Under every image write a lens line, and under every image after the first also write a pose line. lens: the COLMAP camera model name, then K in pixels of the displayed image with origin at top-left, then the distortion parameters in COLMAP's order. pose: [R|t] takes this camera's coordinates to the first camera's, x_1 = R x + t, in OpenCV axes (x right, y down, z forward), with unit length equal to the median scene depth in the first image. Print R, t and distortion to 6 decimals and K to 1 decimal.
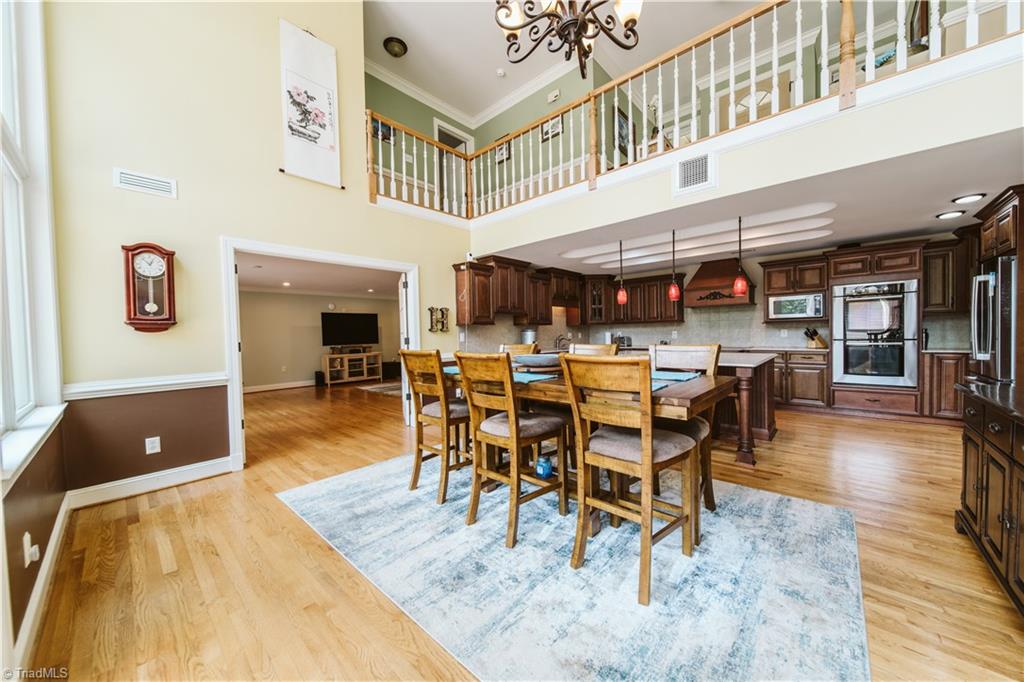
lens RADIAL K [[358.7, 0, 512.0], [0, 358.7, 341.0], [0, 0, 1]] dist [0.006125, 0.000122]
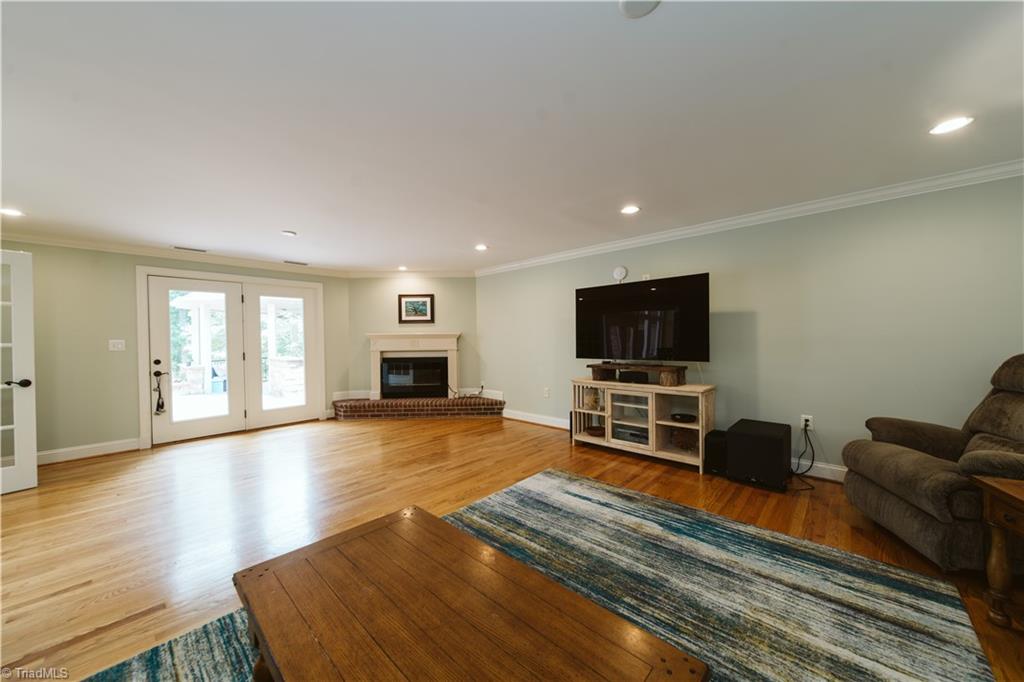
lens RADIAL K [[358.7, 0, 512.0], [0, 358.7, 341.0], [0, 0, 1]] dist [0.006125, 0.000122]
pose [[-0.024640, 0.007746, -0.999666, -0.034634], [-0.024482, 0.999665, 0.008350, -0.010726], [0.999397, 0.024680, -0.024442, 0.864903]]
